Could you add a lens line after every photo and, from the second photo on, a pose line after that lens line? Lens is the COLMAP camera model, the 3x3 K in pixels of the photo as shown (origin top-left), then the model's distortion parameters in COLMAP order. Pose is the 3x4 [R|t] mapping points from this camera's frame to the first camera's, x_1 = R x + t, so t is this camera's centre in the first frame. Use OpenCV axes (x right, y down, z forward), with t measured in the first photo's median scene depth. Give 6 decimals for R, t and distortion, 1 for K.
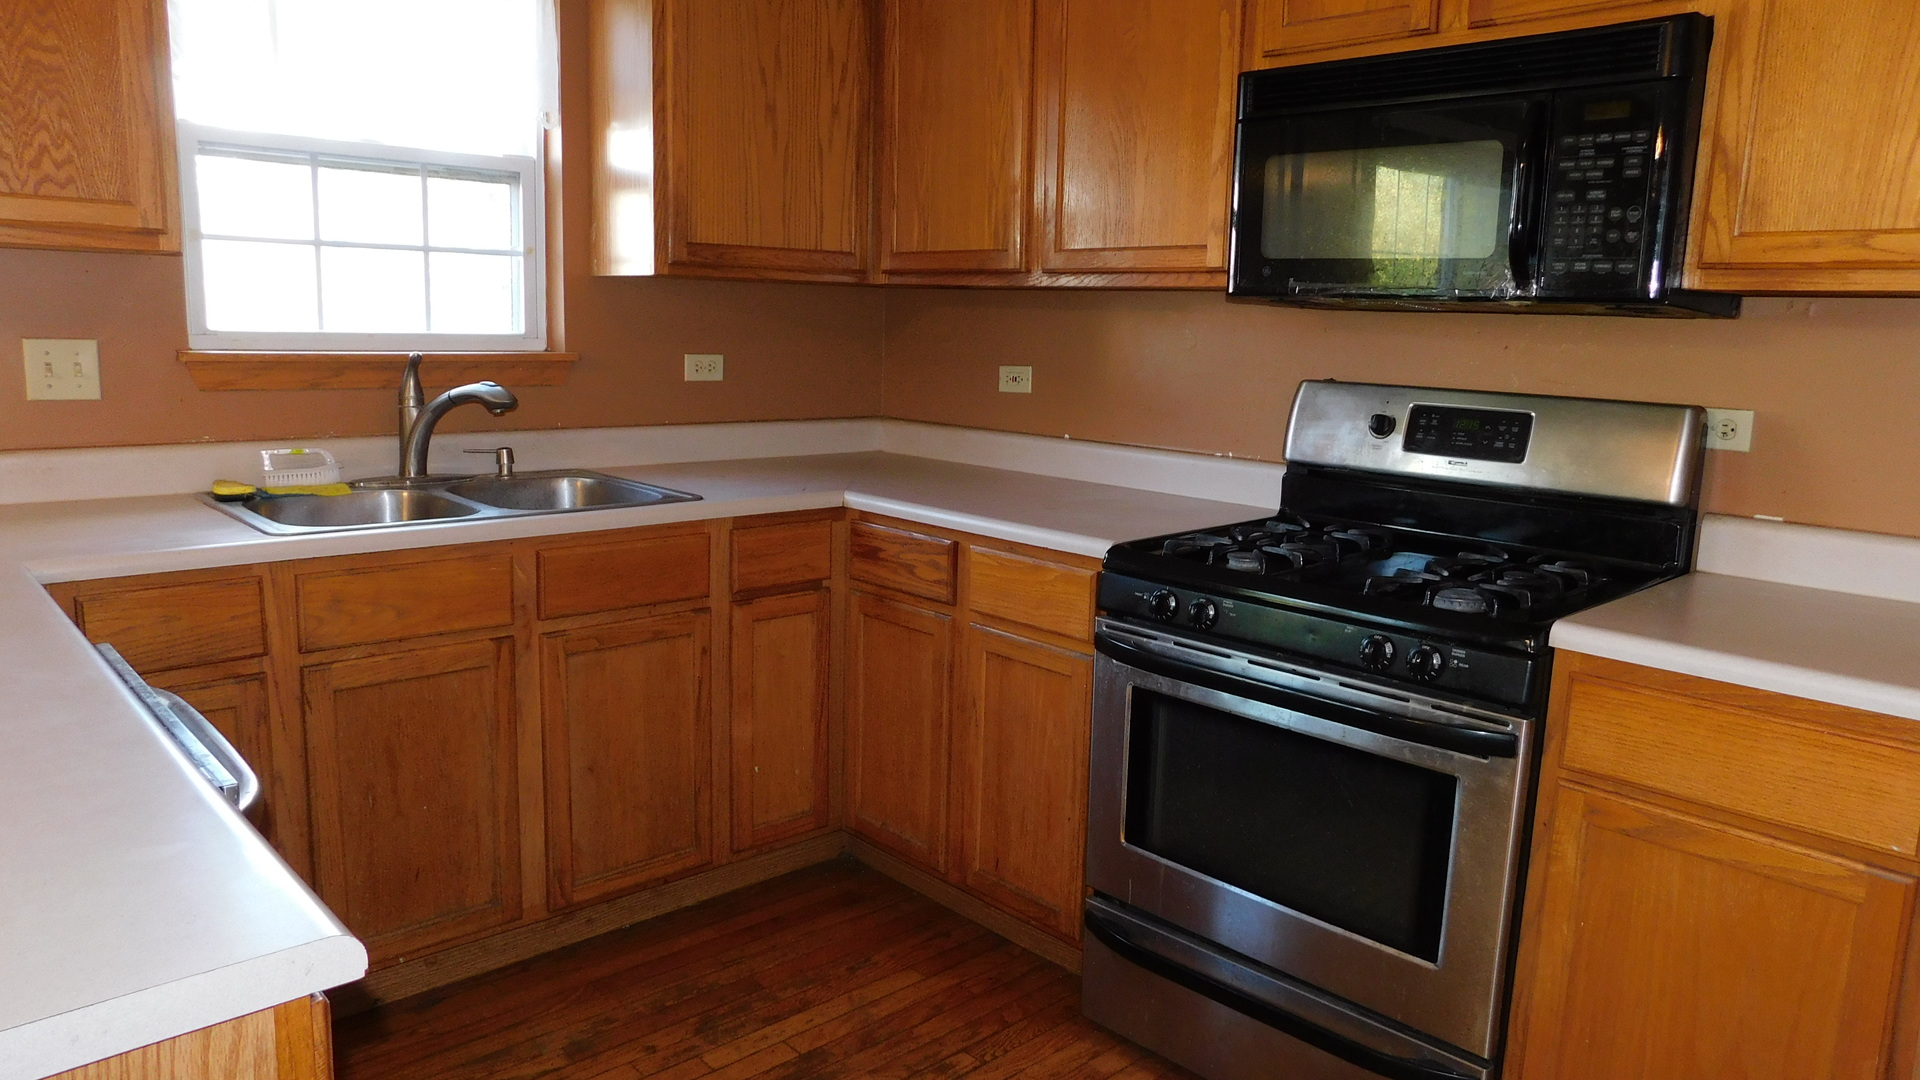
lens RADIAL K [[1267.4, 0, 956.8], [0, 1267.4, 534.9], [0, 0, 1]] dist [-0.075613, 0.063823]
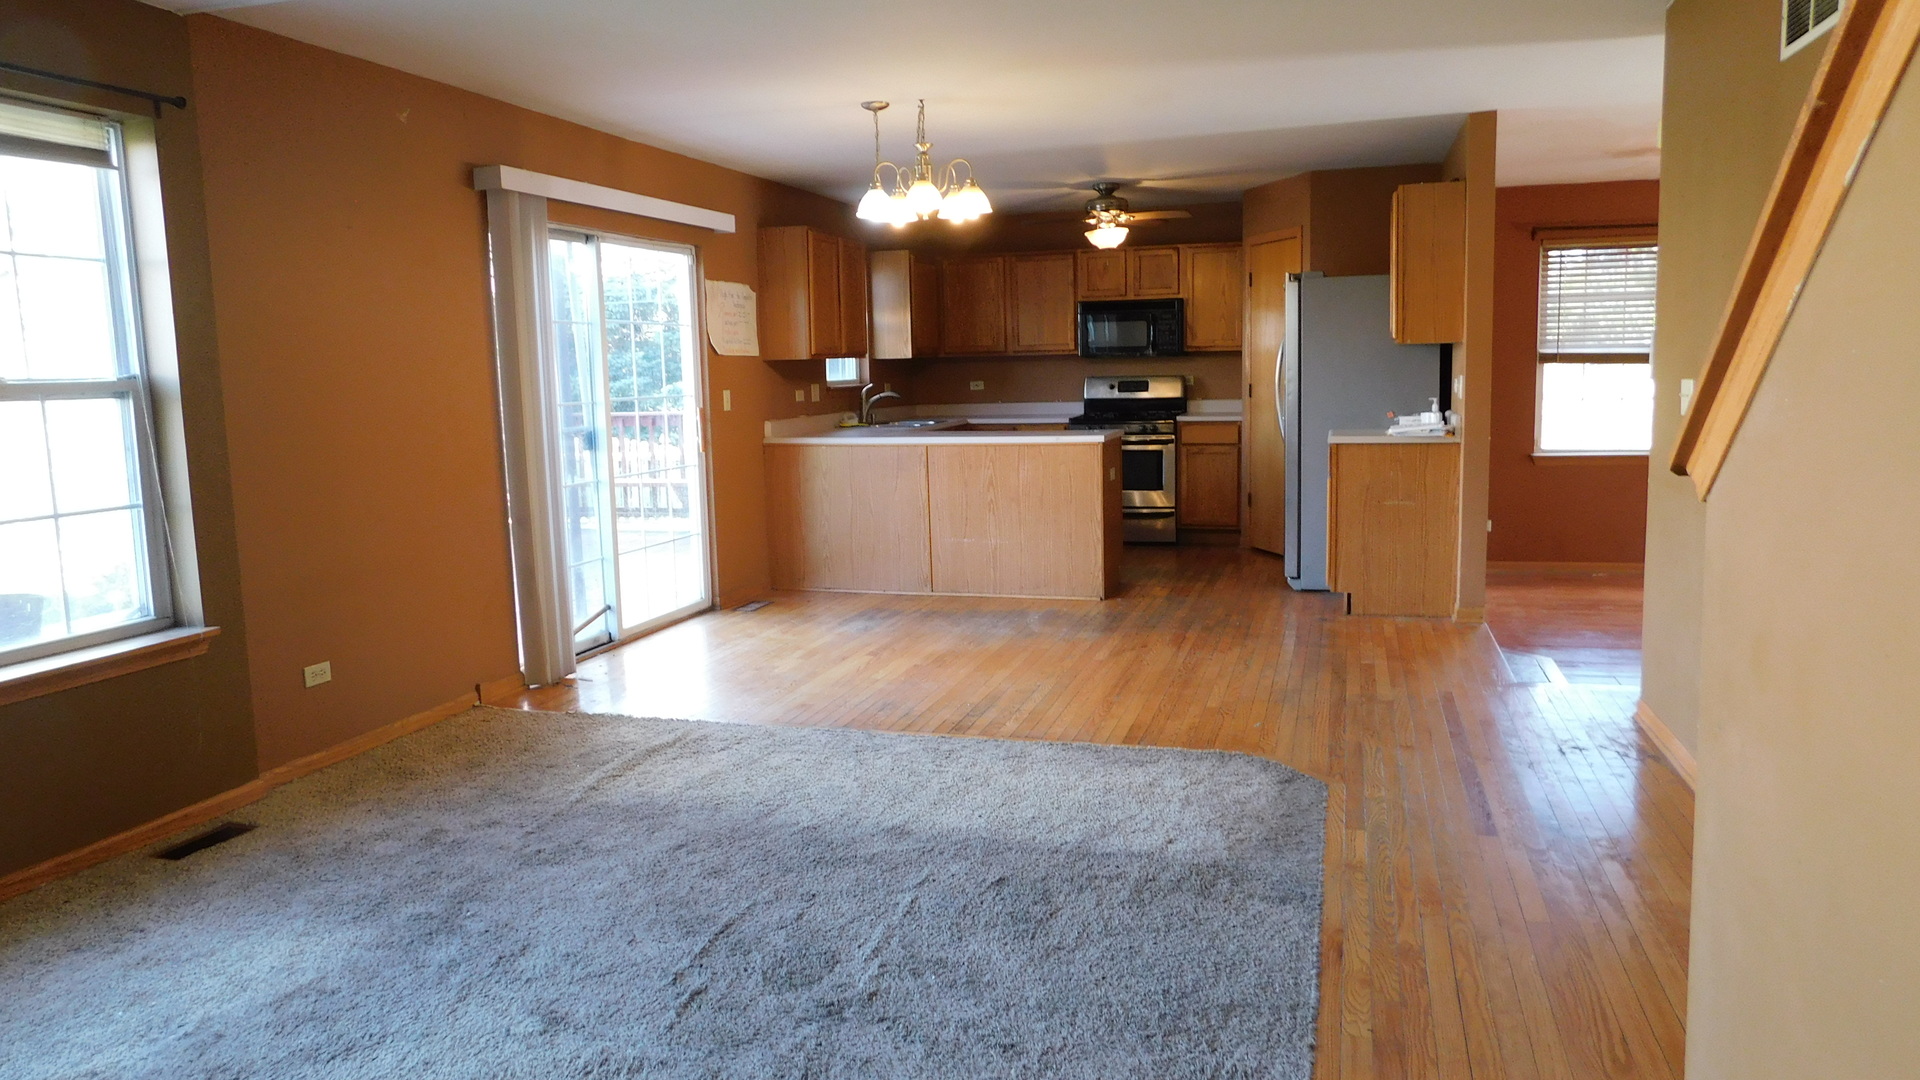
lens RADIAL K [[1267.4, 0, 956.8], [0, 1267.4, 534.9], [0, 0, 1]] dist [-0.075613, 0.063823]
pose [[0.858429, -0.116061, 0.499629, -2.241873], [0.134255, 0.990947, -0.000476, 0.329231], [-0.495051, 0.067486, 0.866239, -2.299975]]
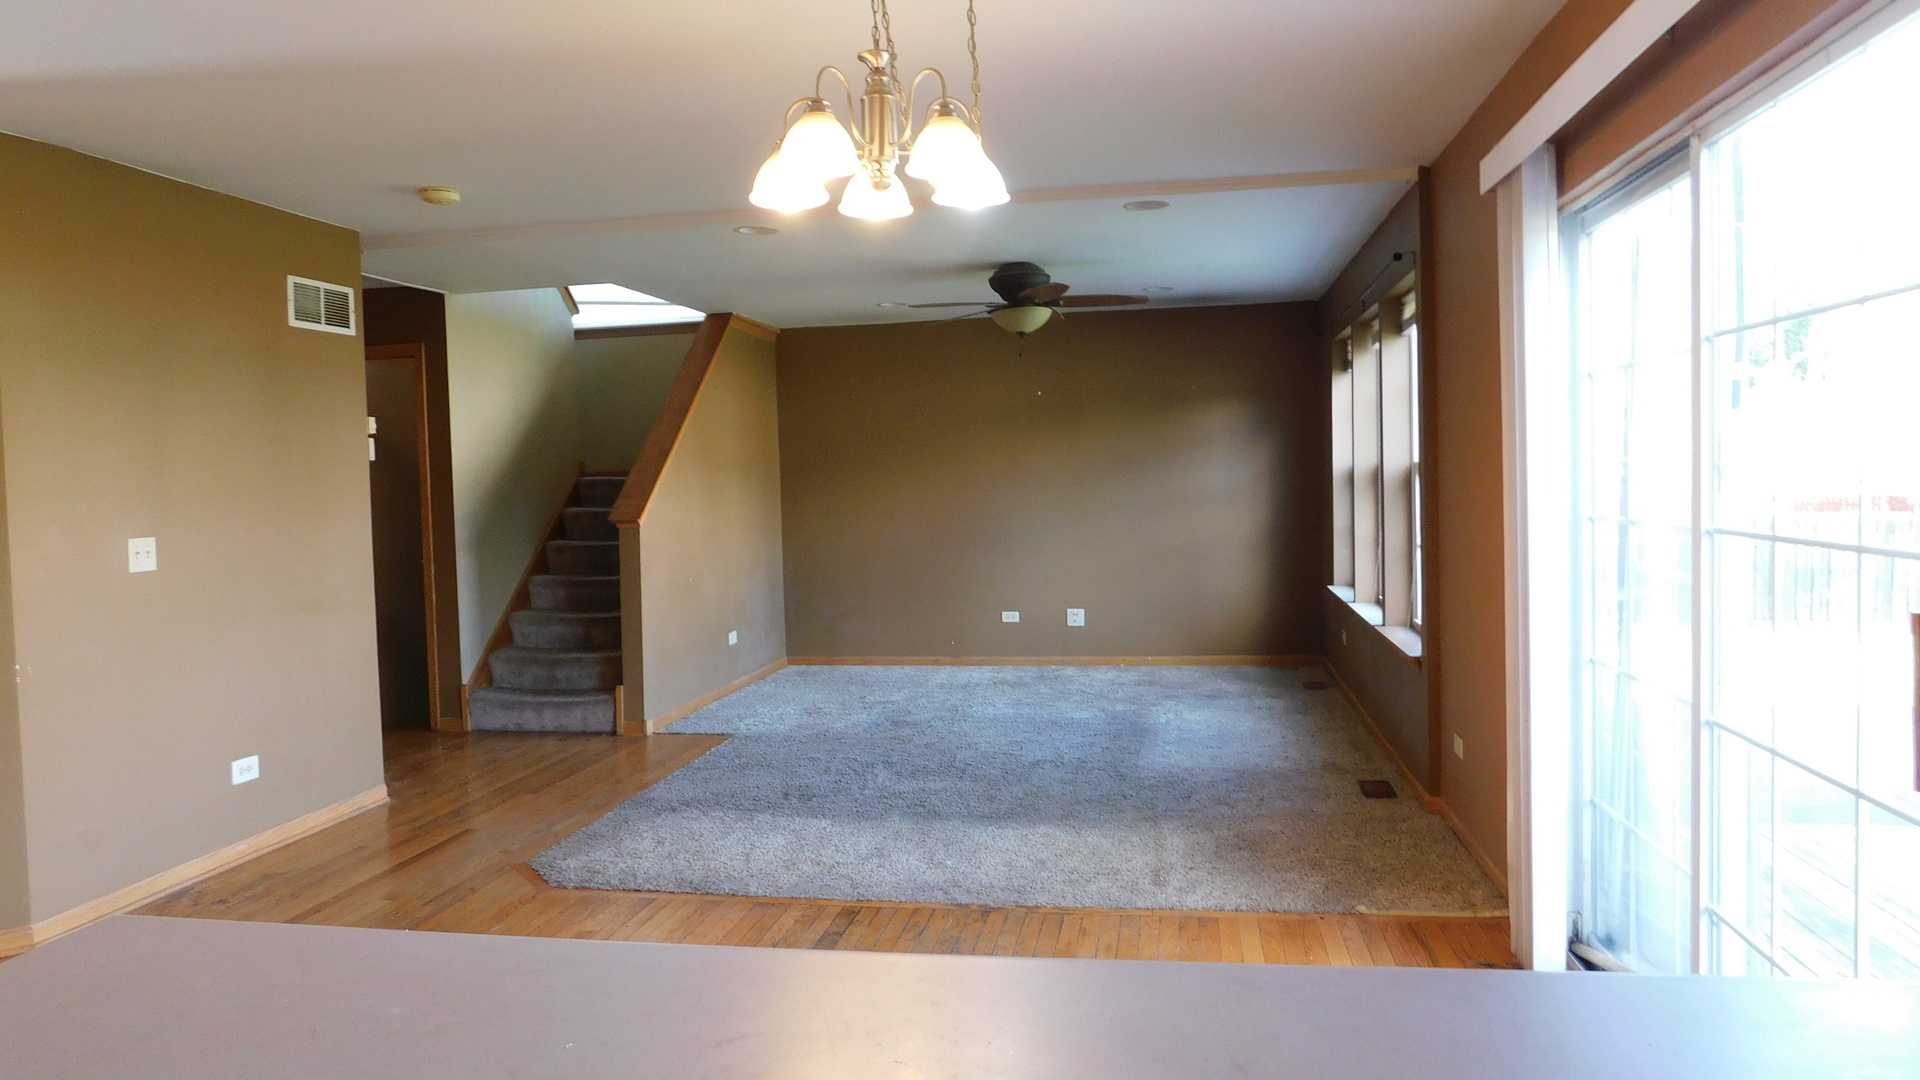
lens RADIAL K [[1267.4, 0, 956.8], [0, 1267.4, 534.9], [0, 0, 1]] dist [-0.075613, 0.063823]
pose [[-0.793553, 0.024310, -0.608015, -0.349276], [-0.092782, 0.982684, 0.160386, -0.156852], [0.601386, 0.183688, -0.777556, 0.797718]]
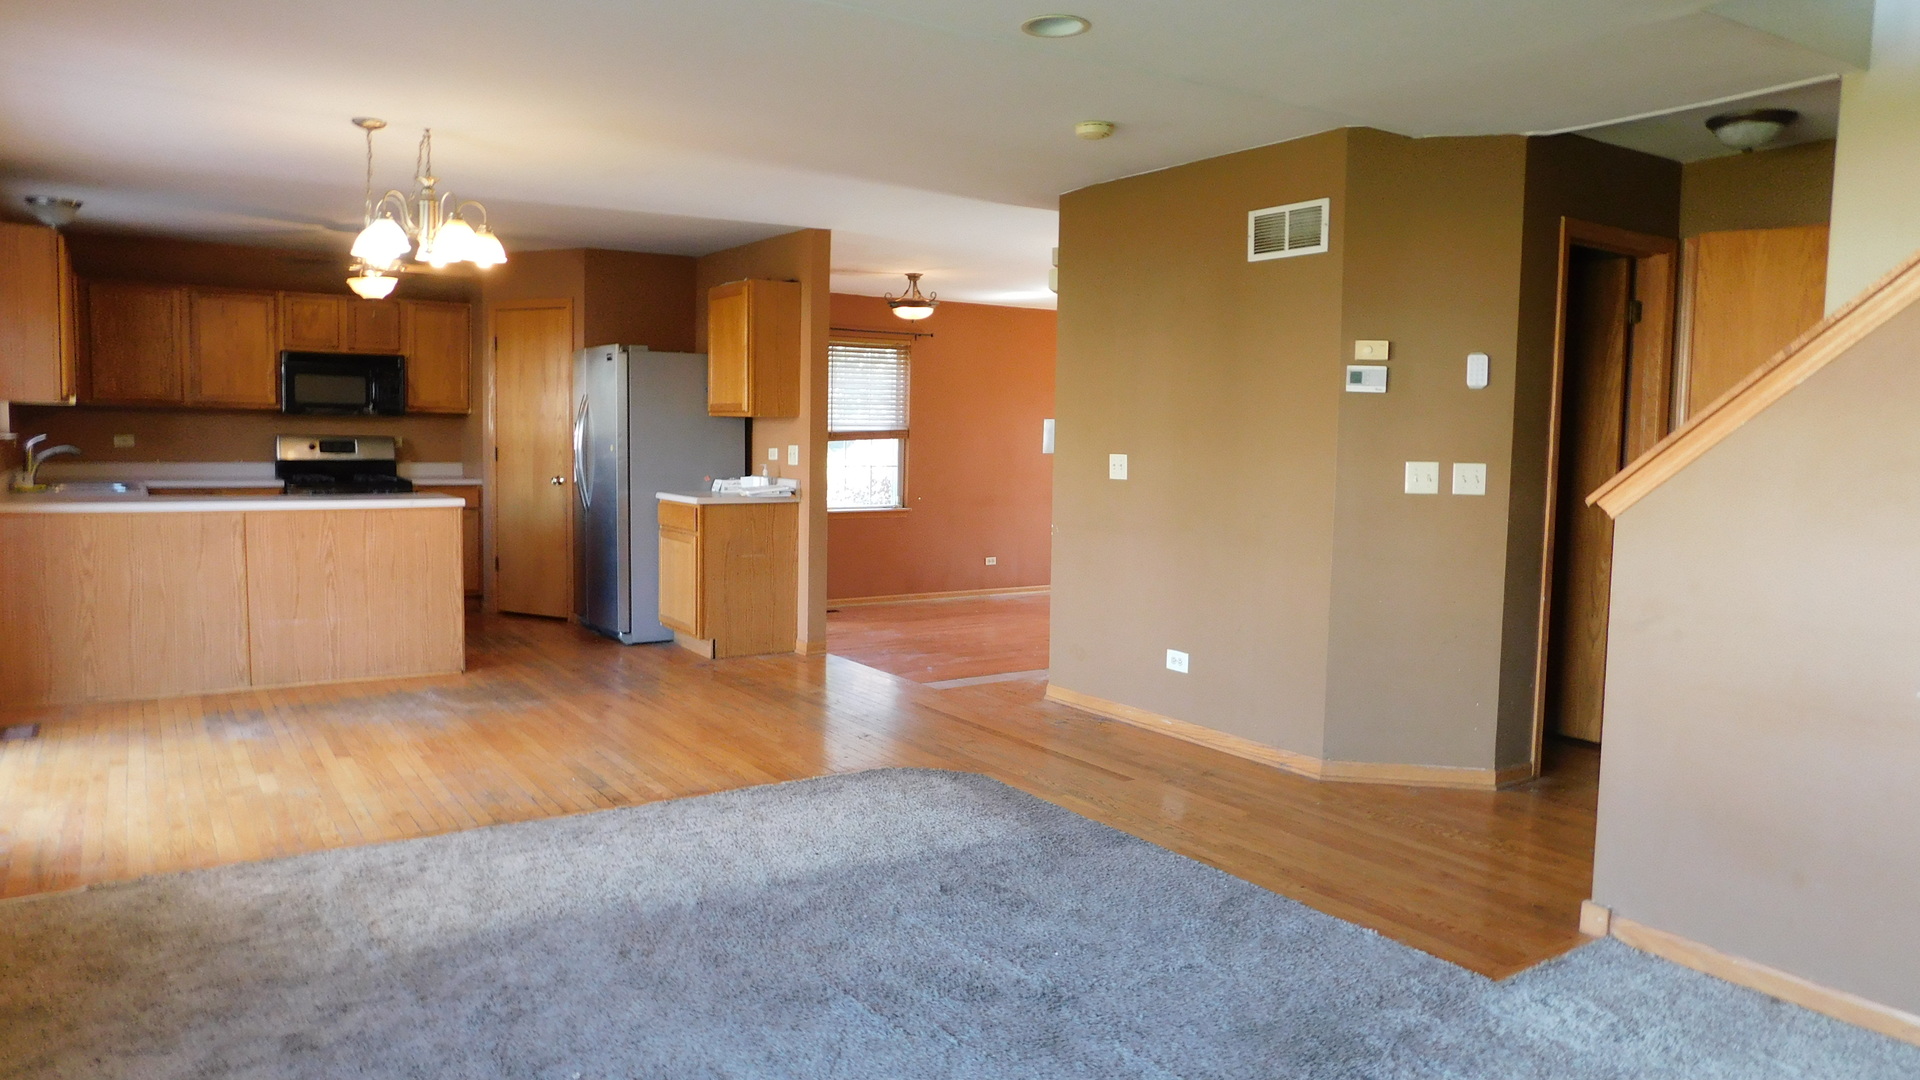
lens RADIAL K [[1267.4, 0, 956.8], [0, 1267.4, 534.9], [0, 0, 1]] dist [-0.075613, 0.063823]
pose [[0.150851, -0.105817, 0.982877, -3.052408], [0.151029, 0.985050, 0.082871, 0.151061], [-0.976952, 0.135942, 0.164577, -1.414857]]
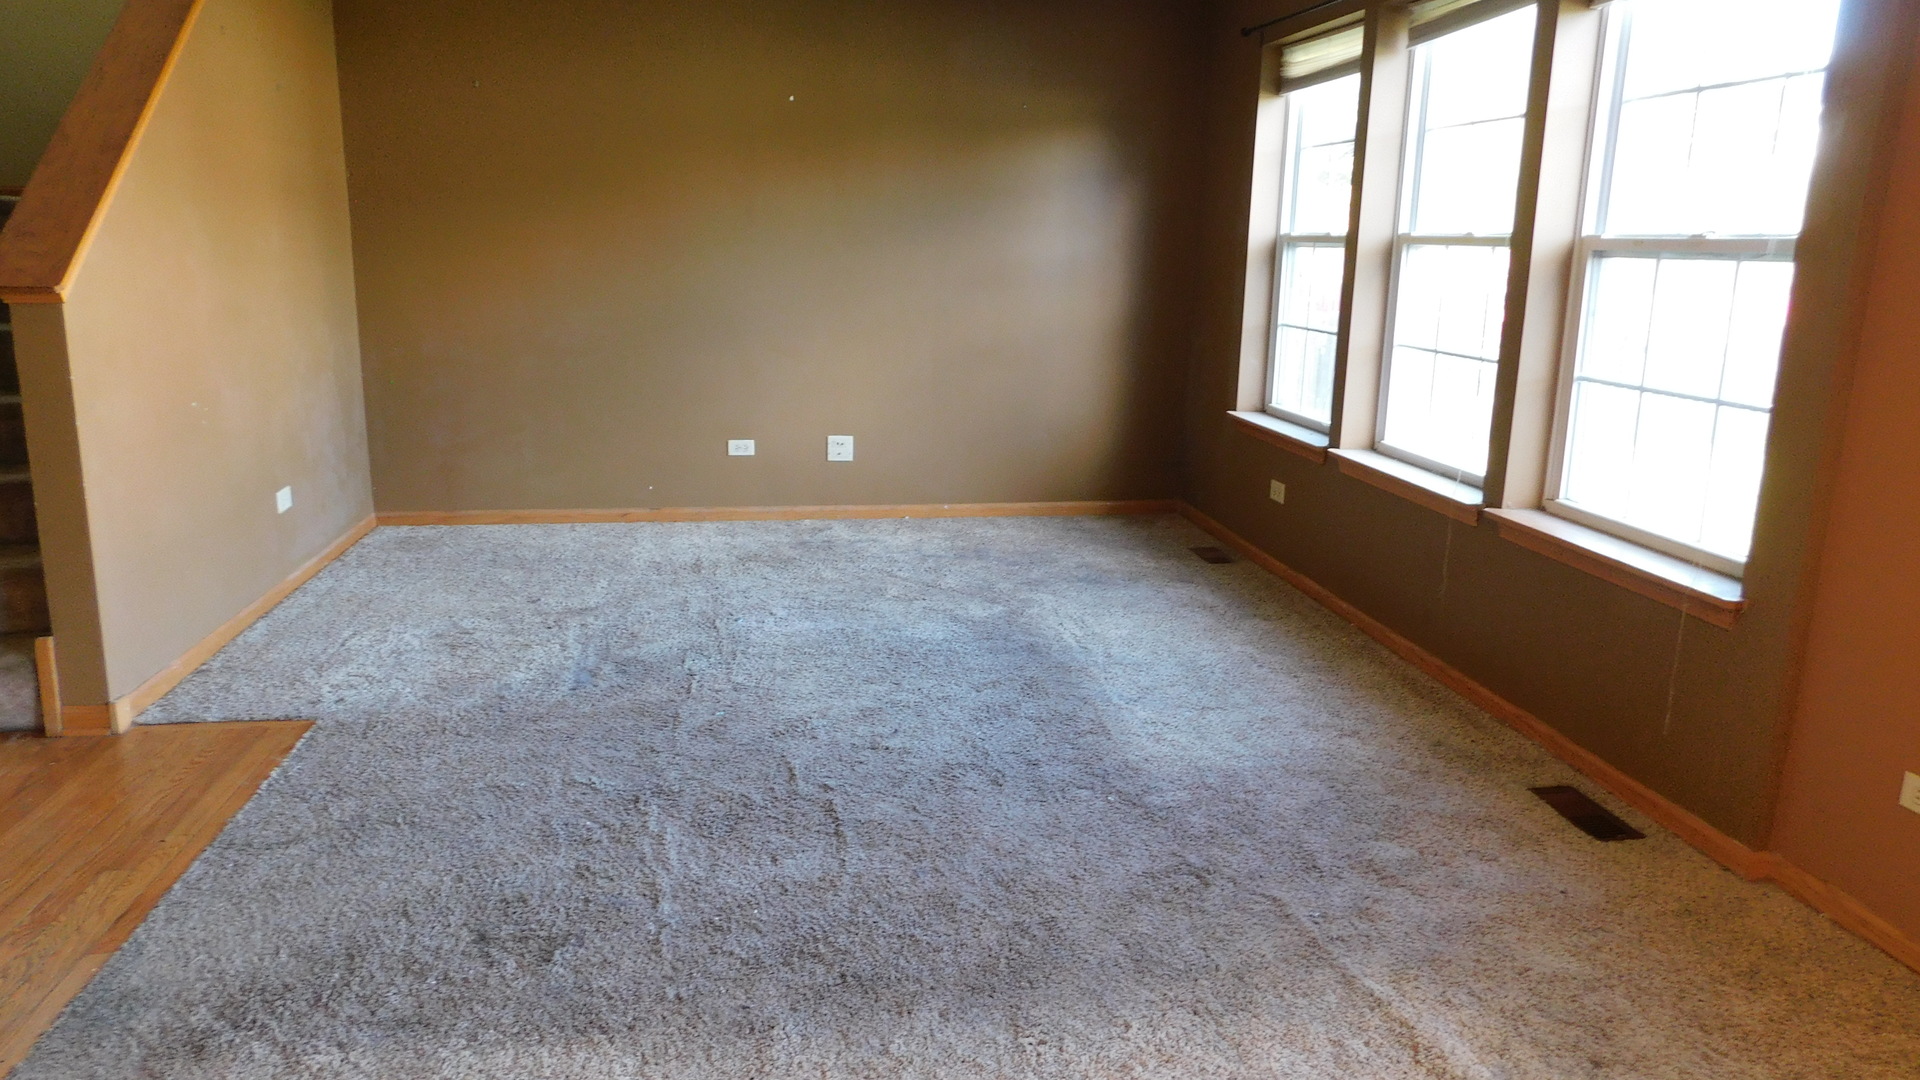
lens RADIAL K [[1267.4, 0, 956.8], [0, 1267.4, 534.9], [0, 0, 1]] dist [-0.075613, 0.063823]
pose [[-0.544254, 0.154893, -0.824497, -0.926789], [-0.169874, 0.942100, 0.289121, 0.047565], [0.821541, 0.297416, -0.486429, -0.399912]]
